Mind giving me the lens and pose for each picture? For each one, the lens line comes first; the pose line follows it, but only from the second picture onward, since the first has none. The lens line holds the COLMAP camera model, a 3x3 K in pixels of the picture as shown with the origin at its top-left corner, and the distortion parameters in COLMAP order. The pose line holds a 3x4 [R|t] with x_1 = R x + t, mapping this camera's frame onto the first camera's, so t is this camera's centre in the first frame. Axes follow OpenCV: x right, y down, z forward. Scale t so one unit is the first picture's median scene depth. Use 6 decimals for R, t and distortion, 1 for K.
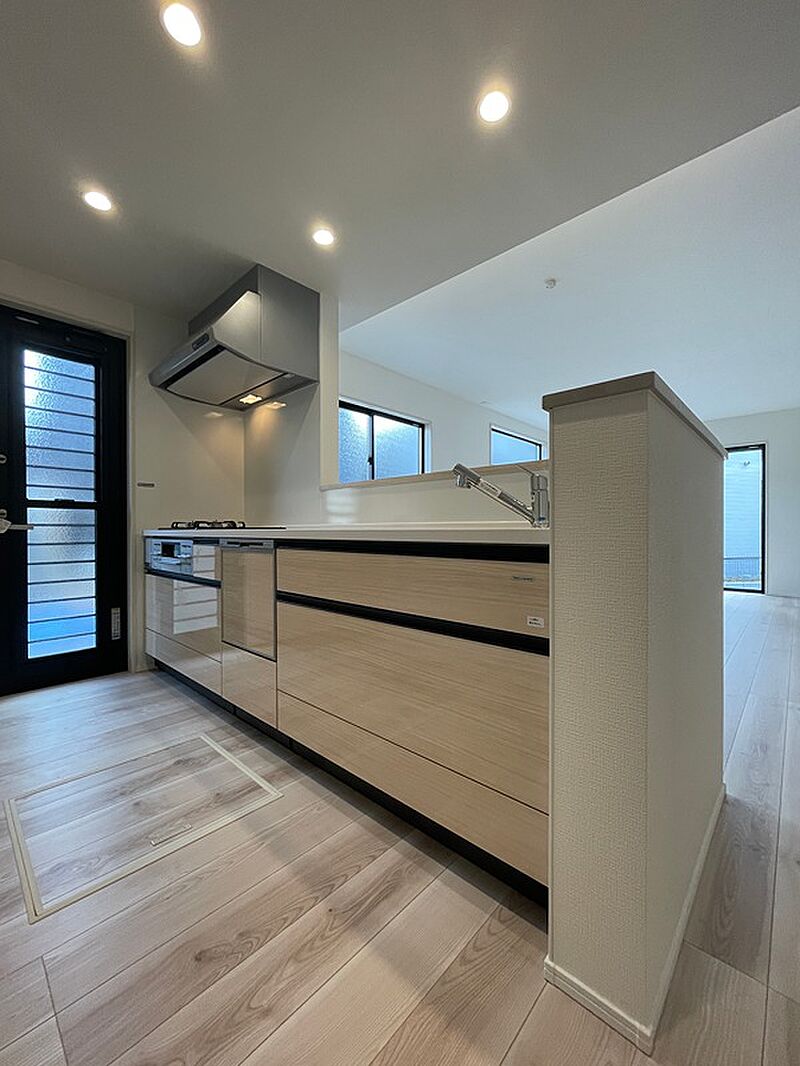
lens RADIAL K [[429.6, 0, 401.9], [0, 429.6, 528.5], [0, 0, 1]] dist [0.000548, -0.000439]
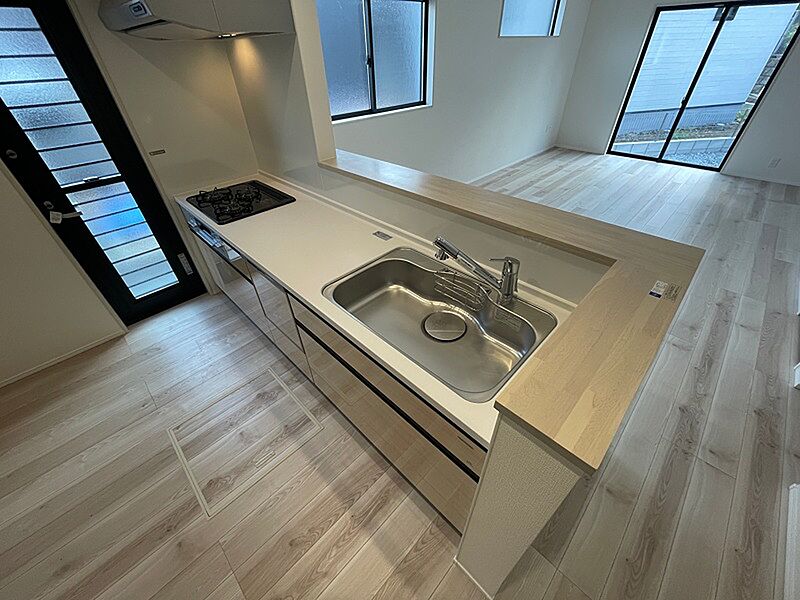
lens RADIAL K [[322.4, 0, 399.7], [0, 322.4, 298.0], [0, 0, 1]] dist [0.000548, -0.000439]
pose [[0.999324, 0.005314, -0.036373, 0.091170], [0.018332, 0.785625, 0.618431, -0.741301], [0.031862, -0.618680, 0.784997, 0.413503]]
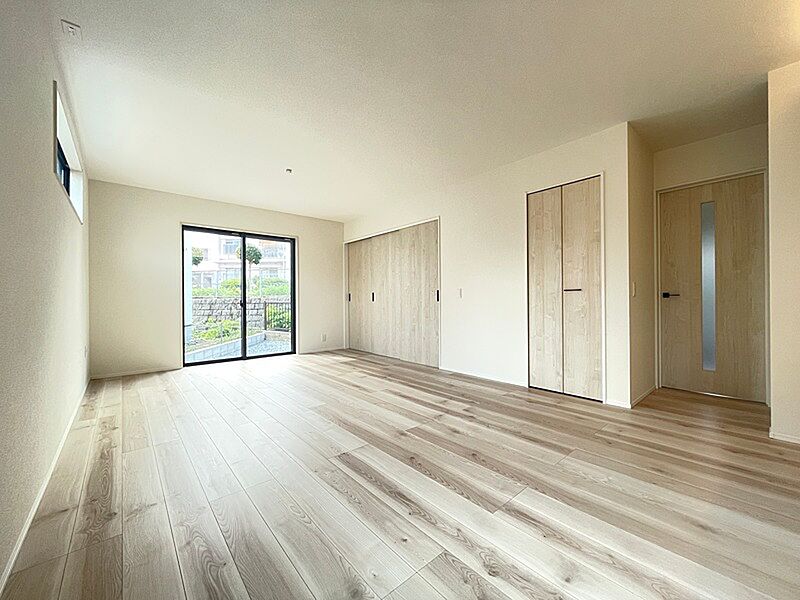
lens RADIAL K [[322.4, 0, 400.6], [0, 322.4, 299.0], [0, 0, 1]] dist [0.000548, -0.000439]
pose [[0.110688, 0.001954, 0.993853, -0.489812], [0.006522, 0.999975, -0.002692, -0.059153], [-0.993834, 0.006780, 0.110672, 3.112243]]
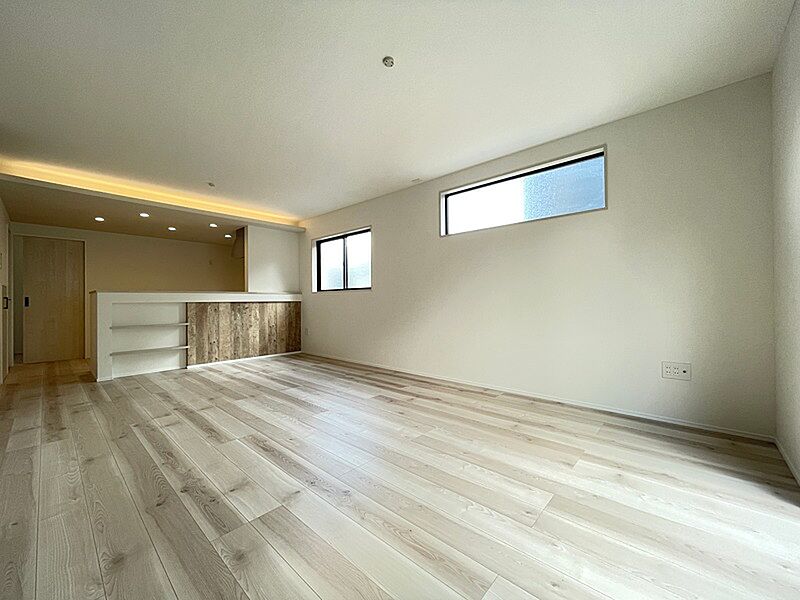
lens RADIAL K [[322.4, 0, 401.5], [0, 322.4, 299.5], [0, 0, 1]] dist [0.000548, -0.000439]
pose [[0.014691, -0.001794, -0.999890, 4.699280], [0.010009, 0.999949, -0.001647, -0.077131], [0.999842, -0.009984, 0.014708, 4.719034]]
